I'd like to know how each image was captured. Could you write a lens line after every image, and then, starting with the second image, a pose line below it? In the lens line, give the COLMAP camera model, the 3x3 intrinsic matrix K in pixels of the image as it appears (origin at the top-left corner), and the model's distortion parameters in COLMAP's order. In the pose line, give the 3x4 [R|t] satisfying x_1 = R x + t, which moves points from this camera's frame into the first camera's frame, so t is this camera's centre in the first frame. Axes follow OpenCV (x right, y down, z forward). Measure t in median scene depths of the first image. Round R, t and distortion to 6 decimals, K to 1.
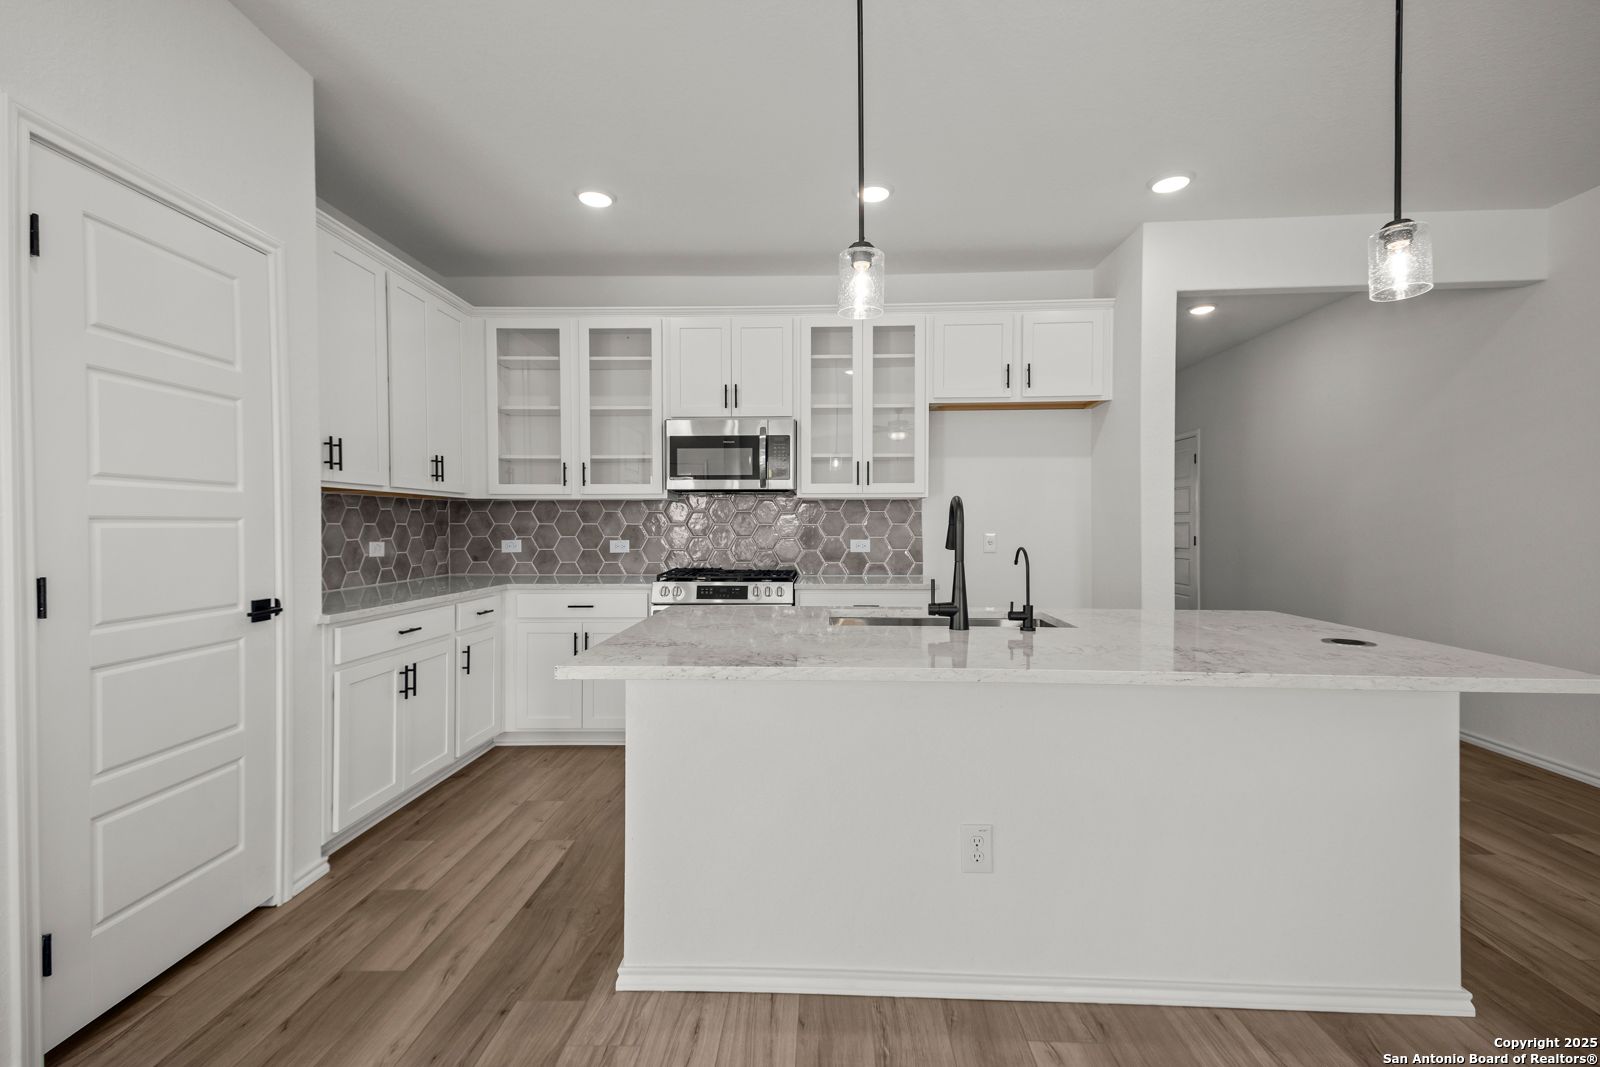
lens RADIAL K [[734.6, 0, 810.6], [0, 734.6, 532.5], [0, 0, 1]] dist [0.037796, -0.000639]
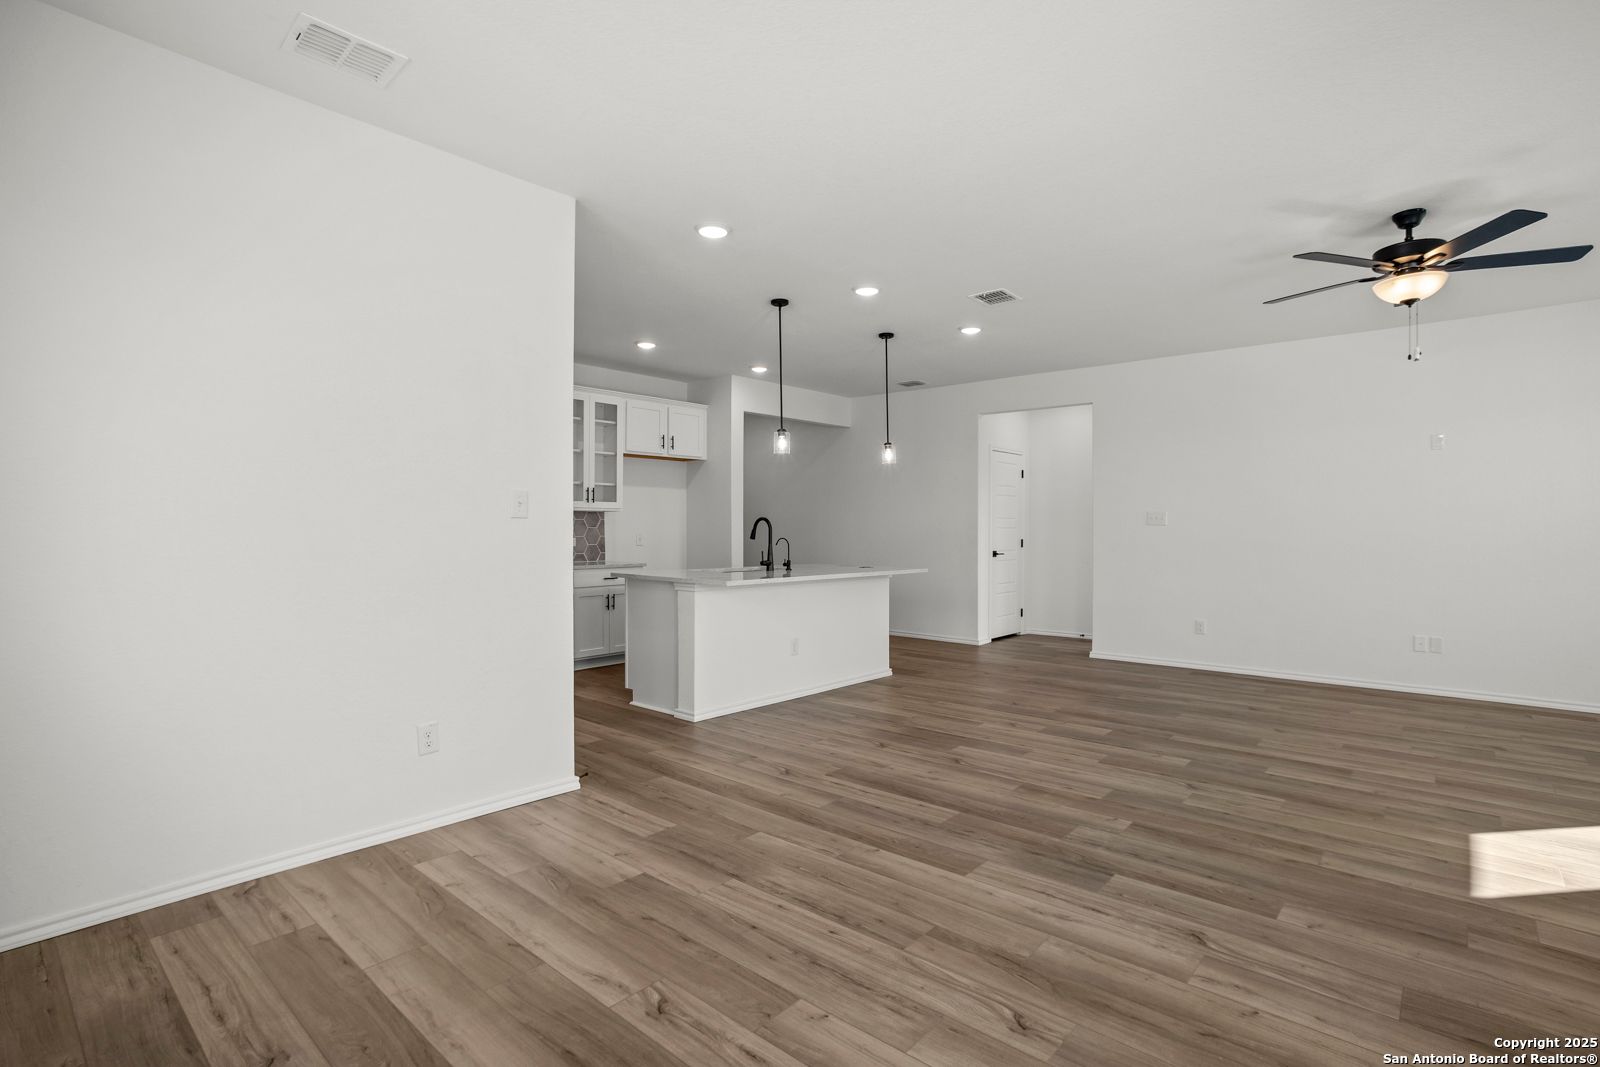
lens RADIAL K [[767.3, 0, 816.1], [0, 767.3, 501.8], [0, 0, 1]] dist [0.001692, 0.000966]
pose [[0.628007, 0.028511, 0.777685, -0.895086], [0.005720, 0.999133, -0.041249, 0.003621], [-0.778186, 0.030353, 0.627299, -0.395321]]
